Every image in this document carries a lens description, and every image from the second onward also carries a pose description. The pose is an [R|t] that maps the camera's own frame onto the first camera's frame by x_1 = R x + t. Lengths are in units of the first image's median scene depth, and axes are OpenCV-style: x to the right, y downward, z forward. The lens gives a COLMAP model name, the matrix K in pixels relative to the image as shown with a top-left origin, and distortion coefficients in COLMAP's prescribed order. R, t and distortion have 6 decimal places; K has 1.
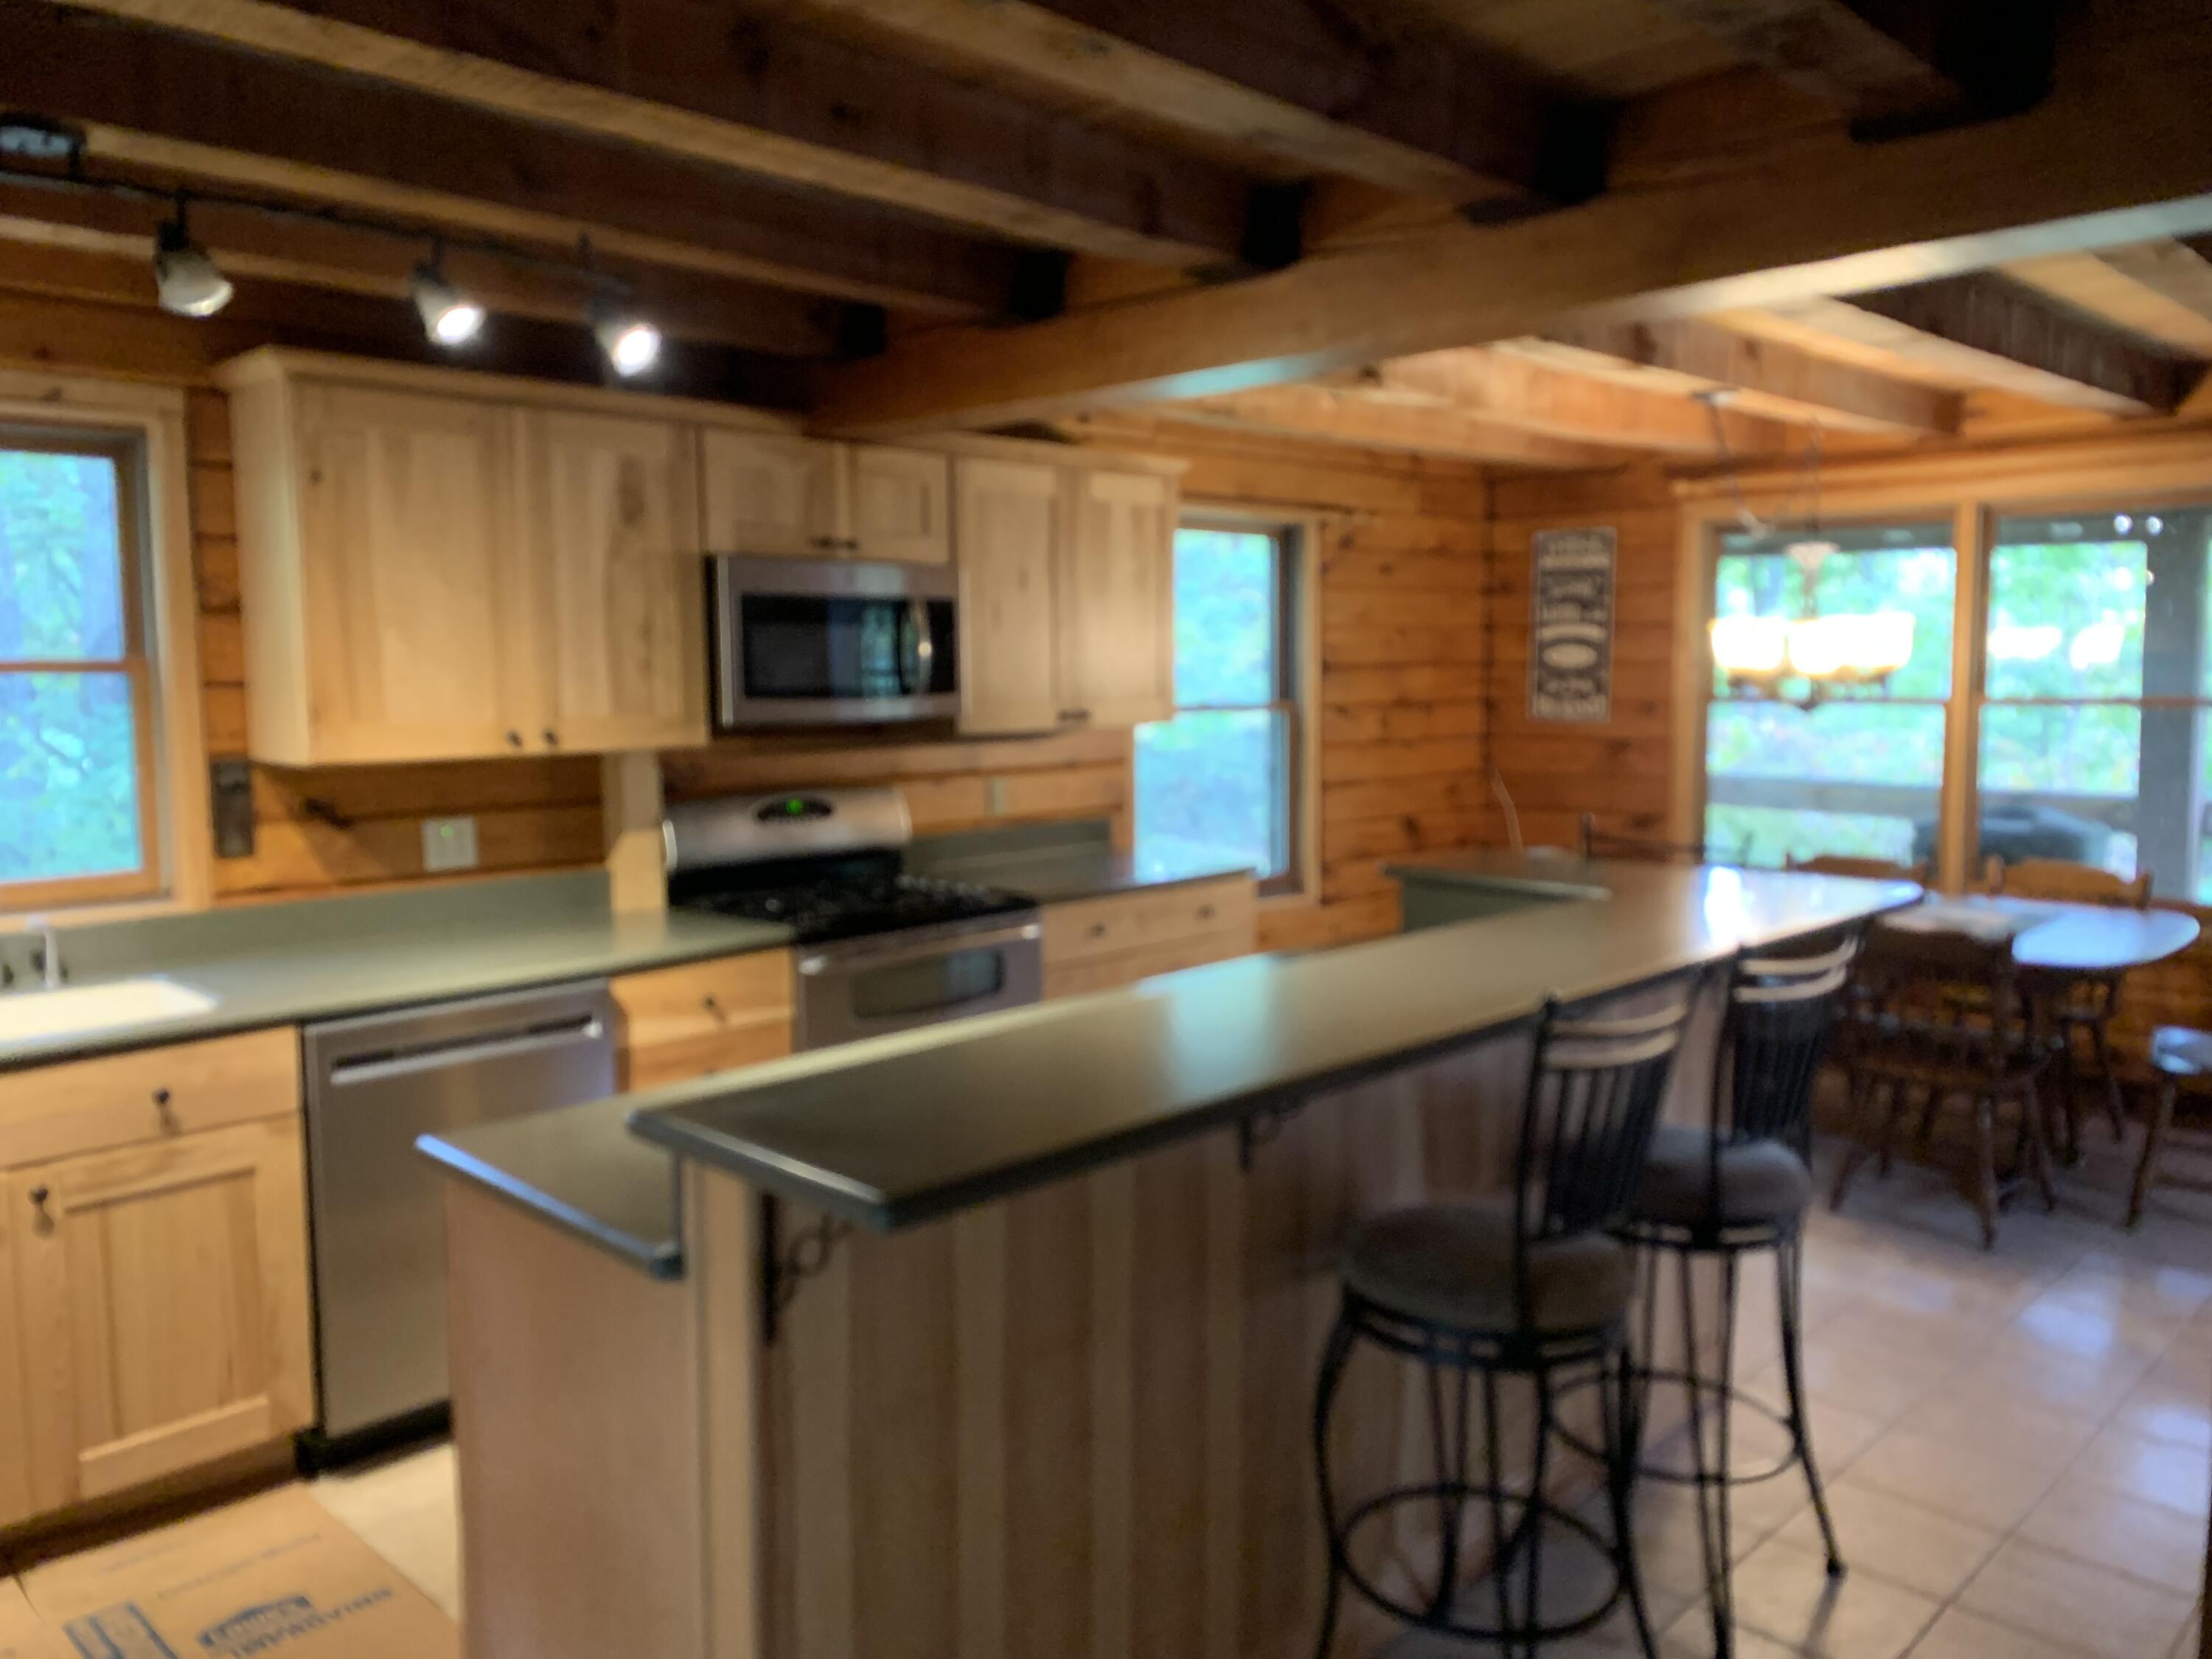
lens RADIAL K [[1624.0, 0, 1123.3], [0, 1624.0, 825.9], [0, 0, 1]] dist [0.004010, -0.031567]
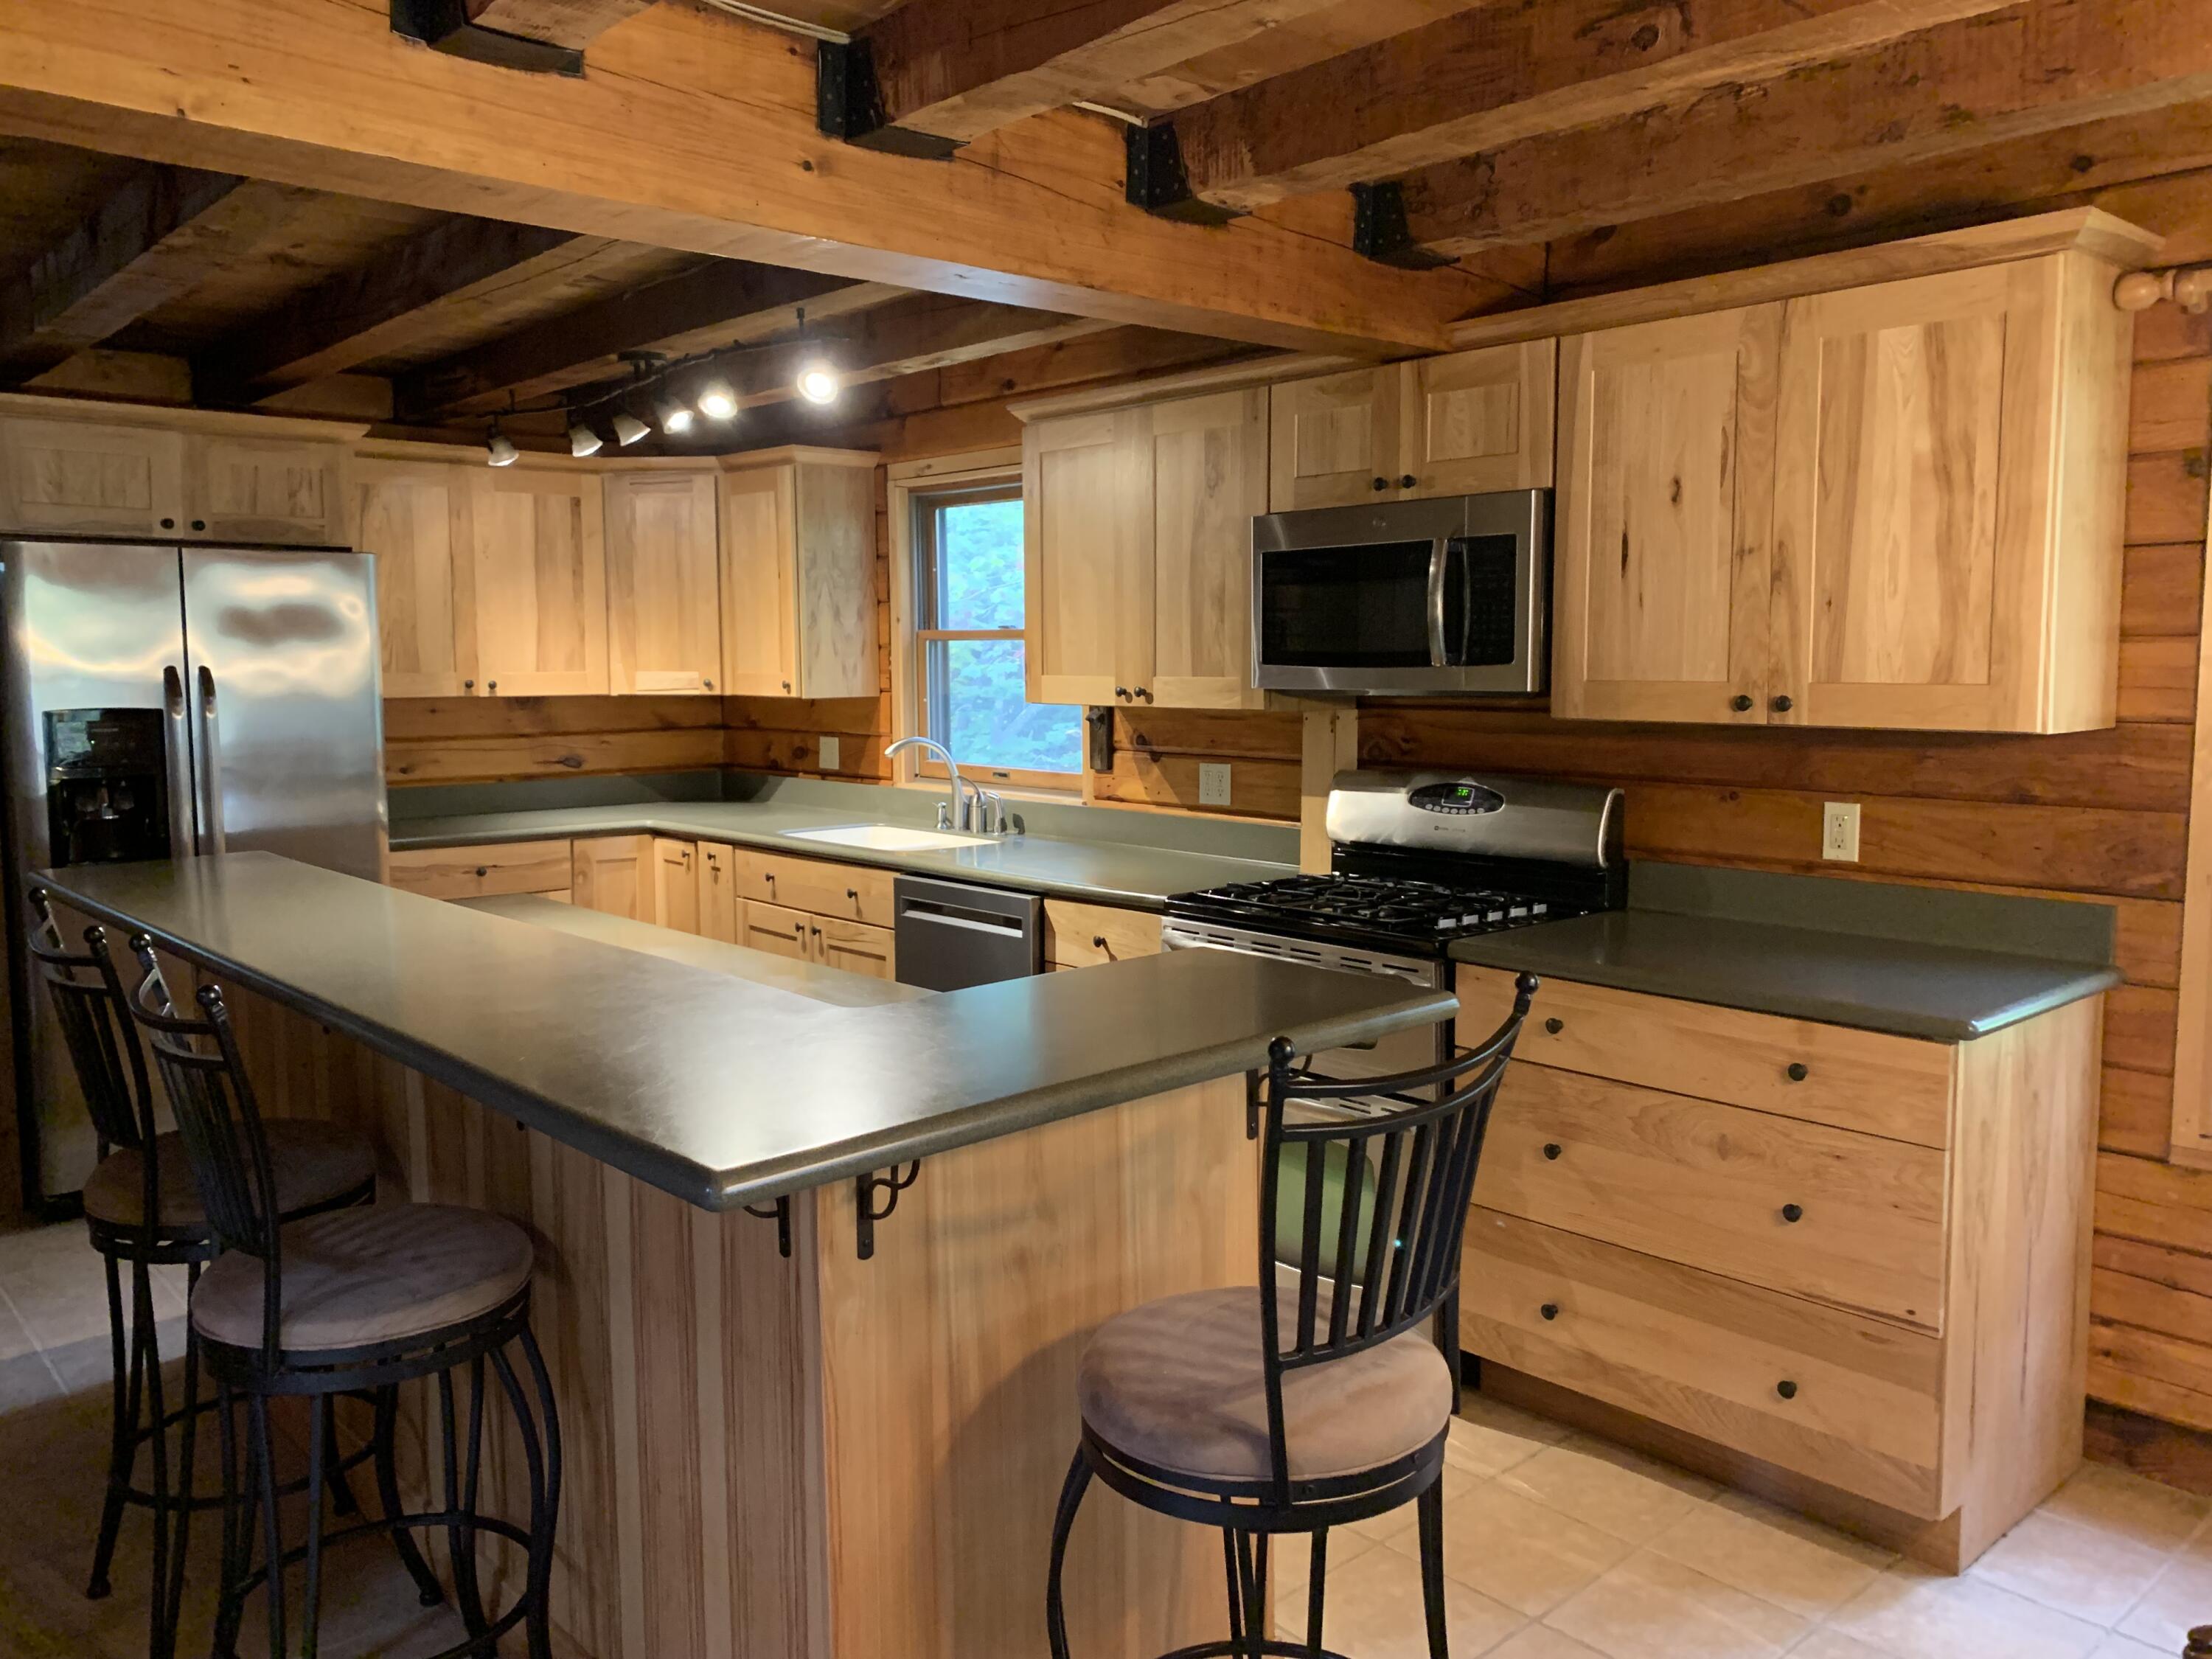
lens RADIAL K [[1624.0, 0, 1123.3], [0, 1624.0, 825.9], [0, 0, 1]] dist [0.004010, -0.031567]
pose [[-0.085028, 0.105858, -0.990739, 0.181381], [-0.084337, 0.990007, 0.113018, -0.020545], [0.992803, 0.093165, -0.075251, 0.243673]]
